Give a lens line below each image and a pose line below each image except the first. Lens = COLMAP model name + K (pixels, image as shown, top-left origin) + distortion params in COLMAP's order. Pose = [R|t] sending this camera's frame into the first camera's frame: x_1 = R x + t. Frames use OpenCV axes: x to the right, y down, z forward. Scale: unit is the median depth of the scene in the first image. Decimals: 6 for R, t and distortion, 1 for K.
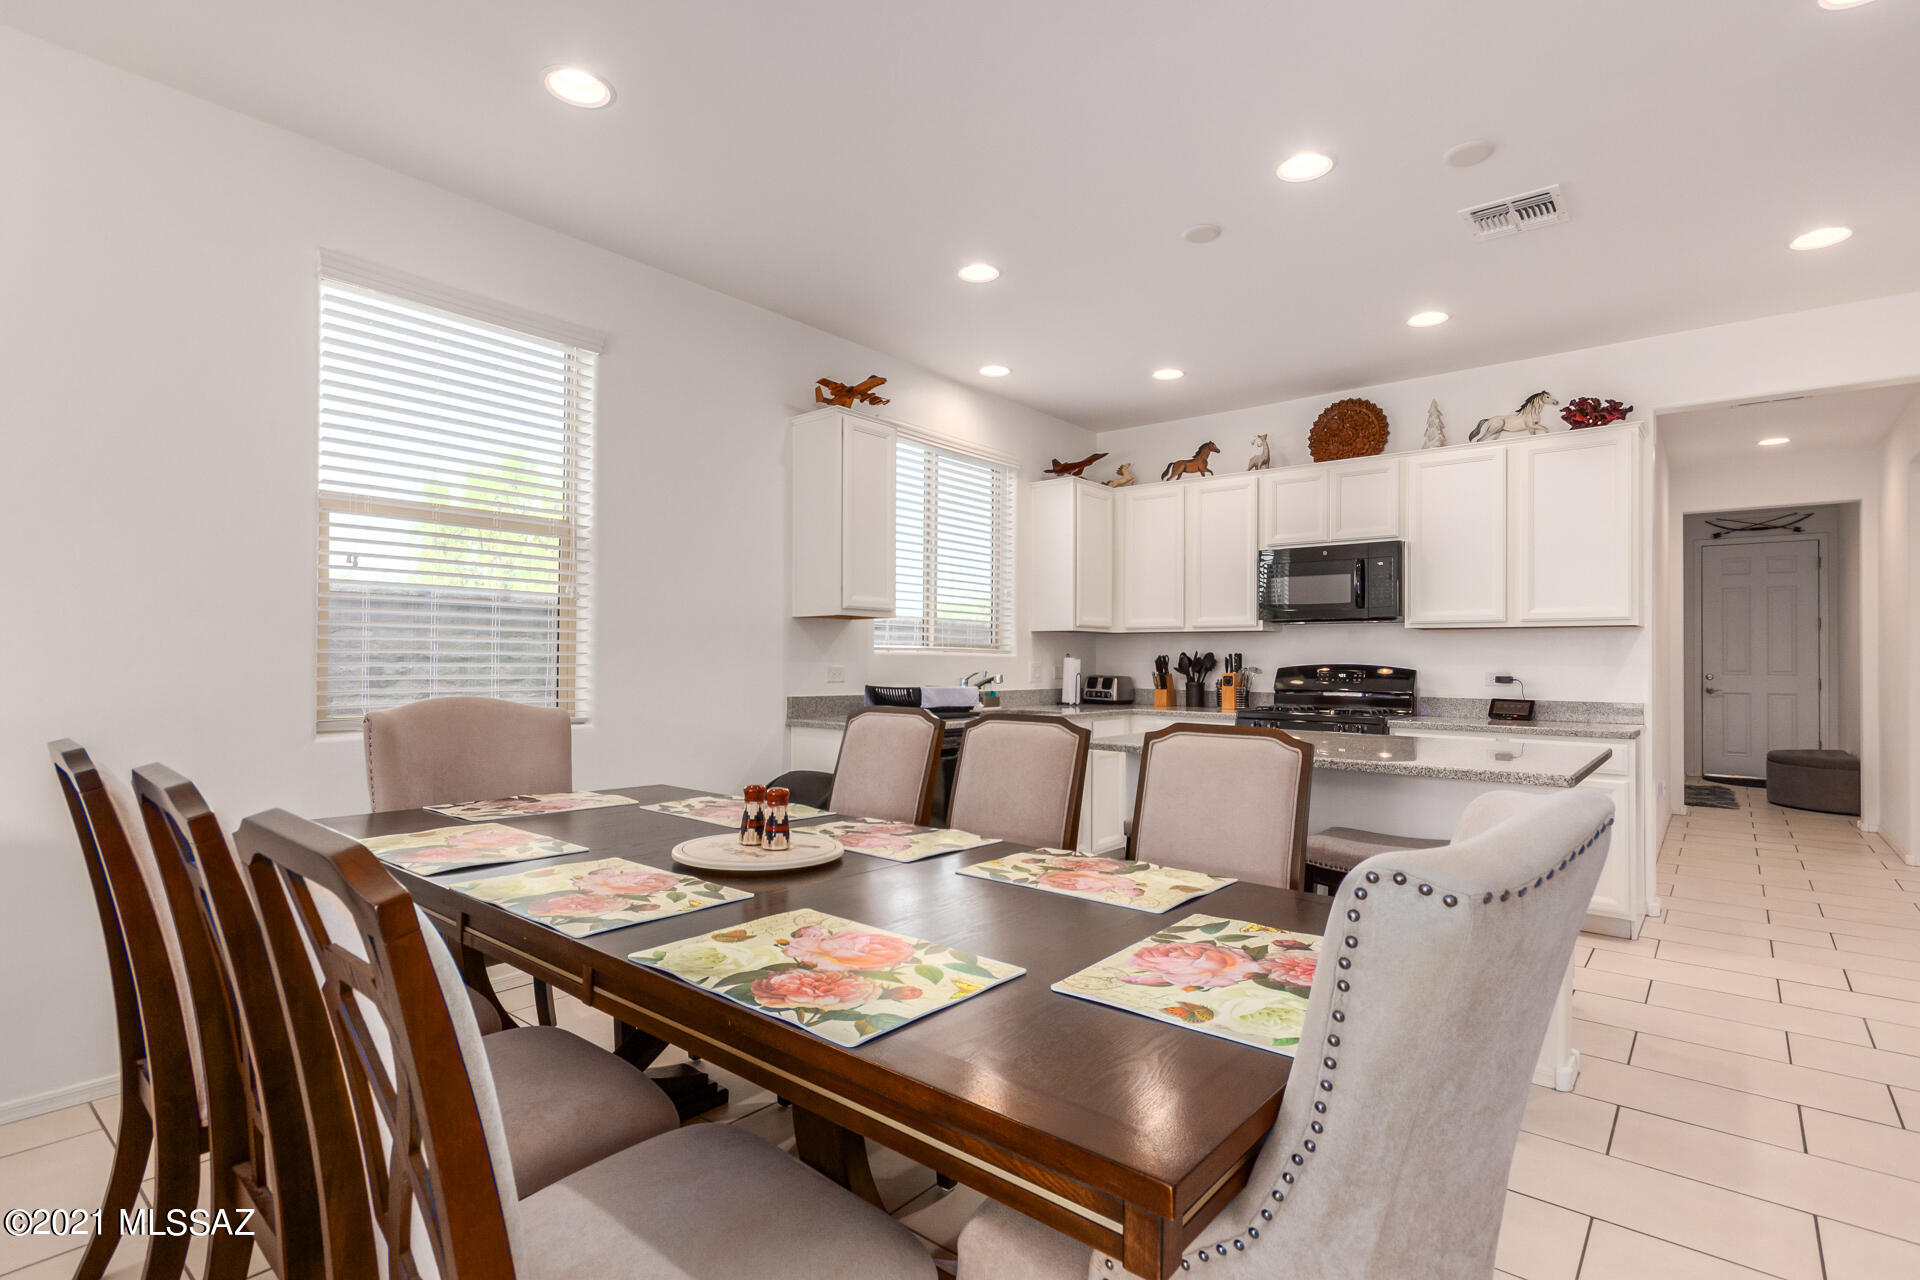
lens RADIAL K [[917.5, 0, 1016.1], [0, 917.5, 650.8], [0, 0, 1]] dist [0.001157, 0.000394]
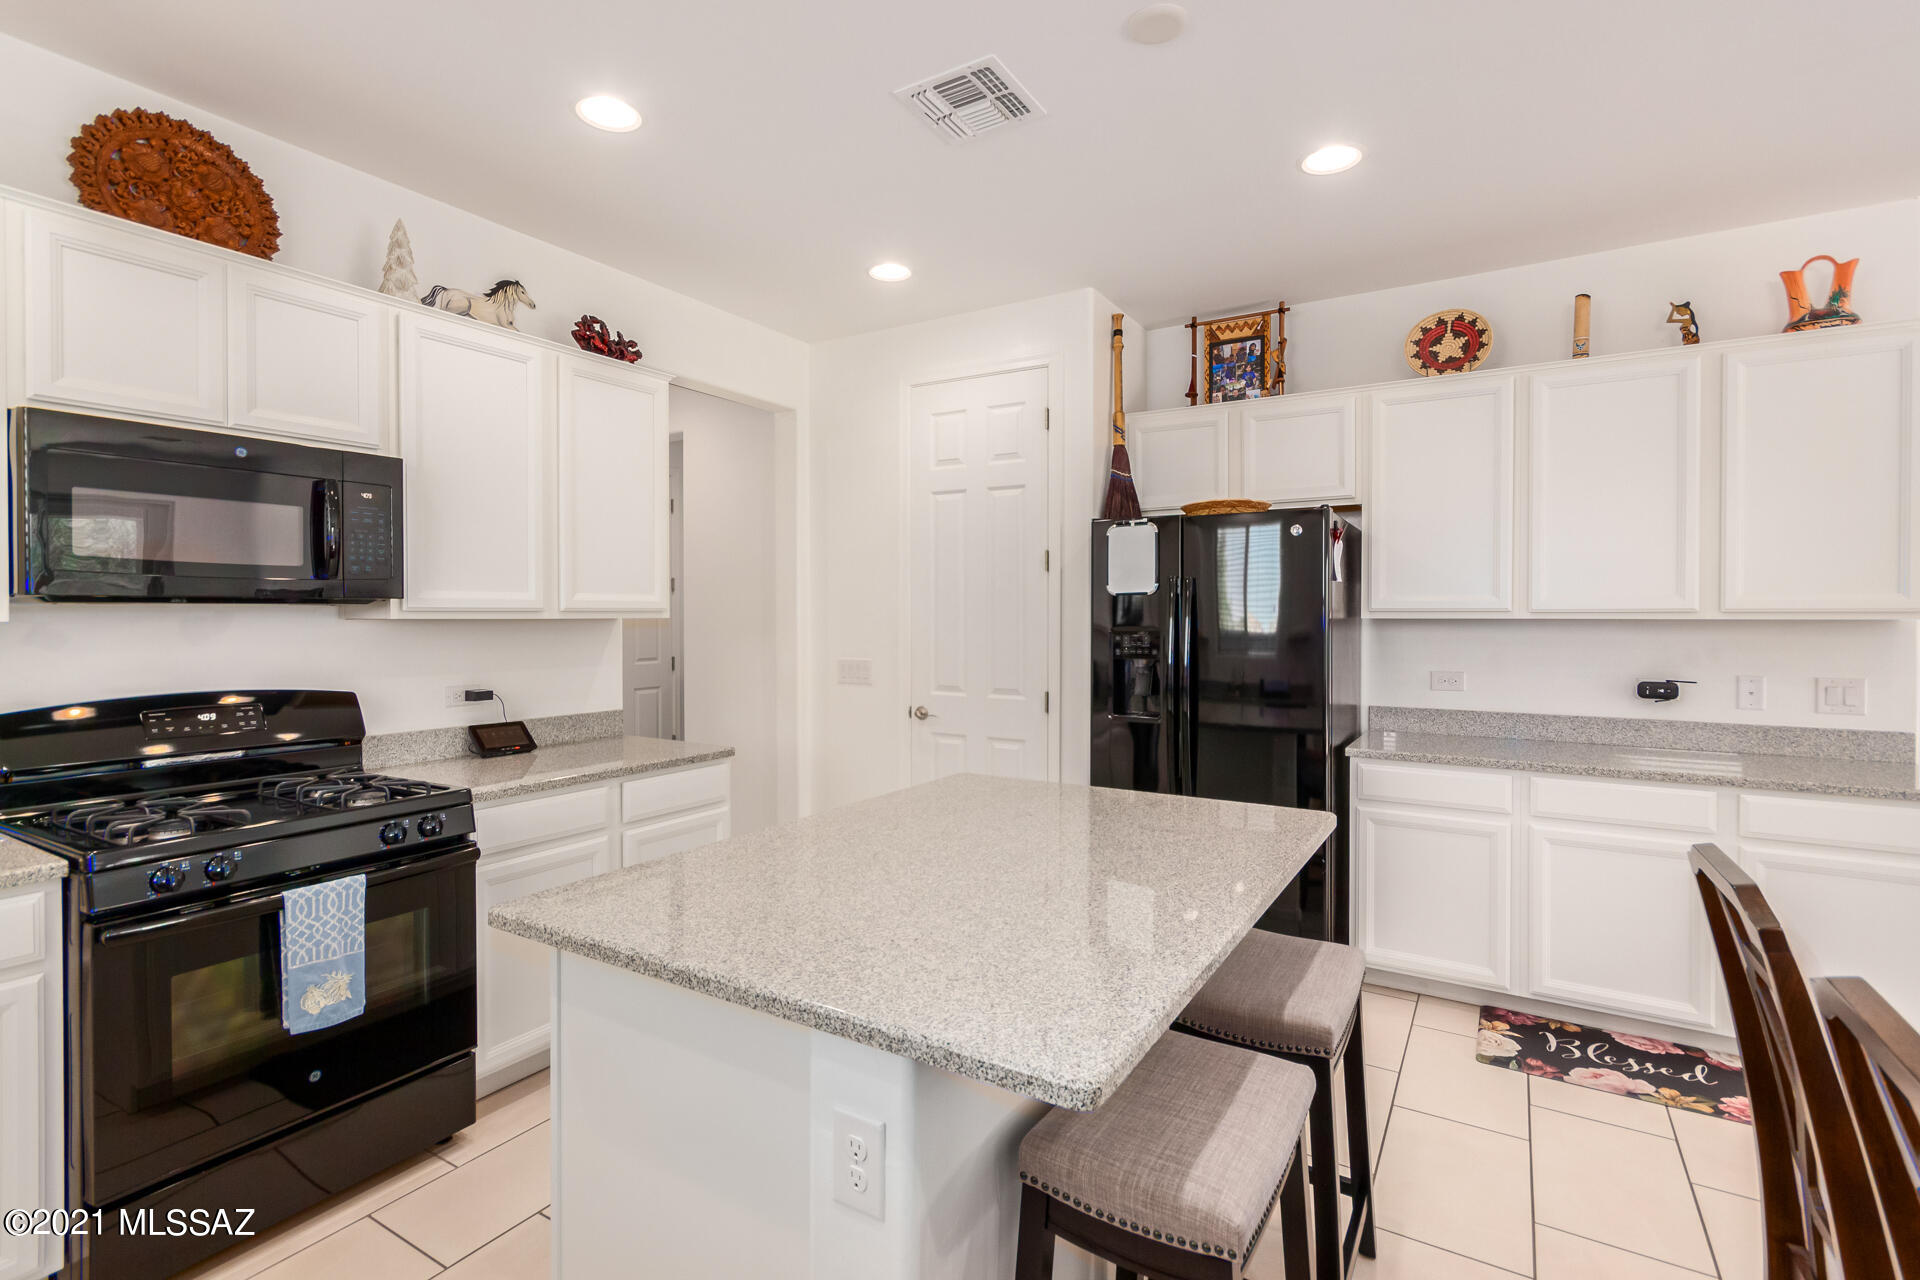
lens RADIAL K [[905.1, 0, 938.4], [0, 905.1, 620.9], [0, 0, 1]] dist [0.001132, -0.000071]
pose [[-0.104623, -0.016044, 0.994383, -0.134499], [-0.011276, 0.999825, 0.014946, -0.031607], [-0.994448, -0.009649, -0.104786, 0.653193]]
